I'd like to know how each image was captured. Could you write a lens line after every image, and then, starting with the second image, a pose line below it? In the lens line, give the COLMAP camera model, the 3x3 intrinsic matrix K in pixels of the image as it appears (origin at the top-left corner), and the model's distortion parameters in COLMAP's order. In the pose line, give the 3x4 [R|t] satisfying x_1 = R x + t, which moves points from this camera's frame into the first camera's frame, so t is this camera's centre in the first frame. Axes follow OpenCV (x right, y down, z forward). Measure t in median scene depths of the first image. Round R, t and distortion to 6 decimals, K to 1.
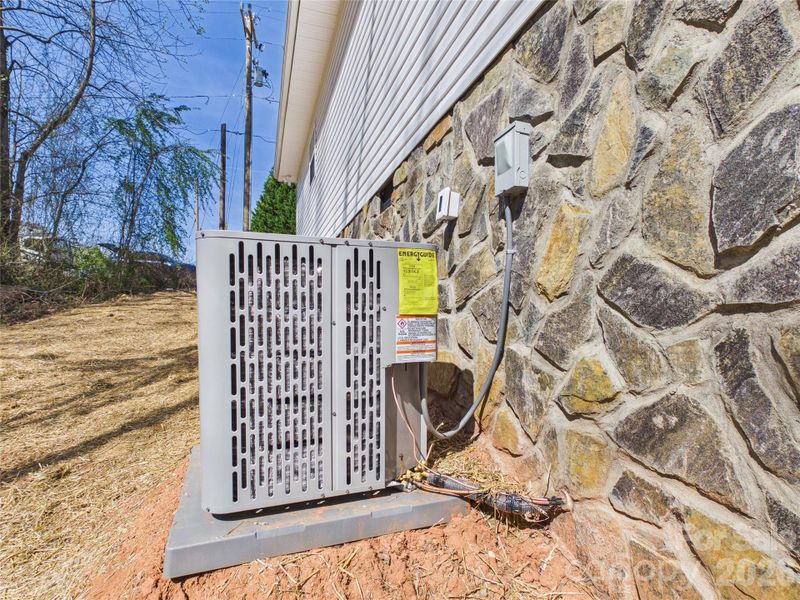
lens RADIAL K [[421.7, 0, 401.5], [0, 421.7, 327.9], [0, 0, 1]] dist [0.000211, -0.000525]
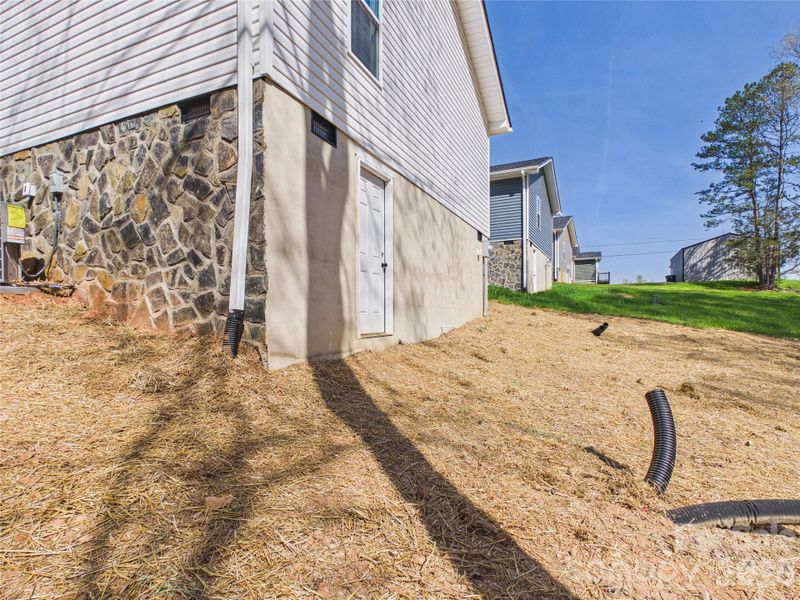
lens RADIAL K [[421.7, 0, 401.5], [0, 421.7, 327.9], [0, 0, 1]] dist [0.000211, -0.000525]
pose [[0.683787, -0.025842, 0.729224, -0.257337], [0.010597, 0.999619, 0.025488, 0.553248], [-0.729605, -0.009701, 0.683800, -2.671843]]
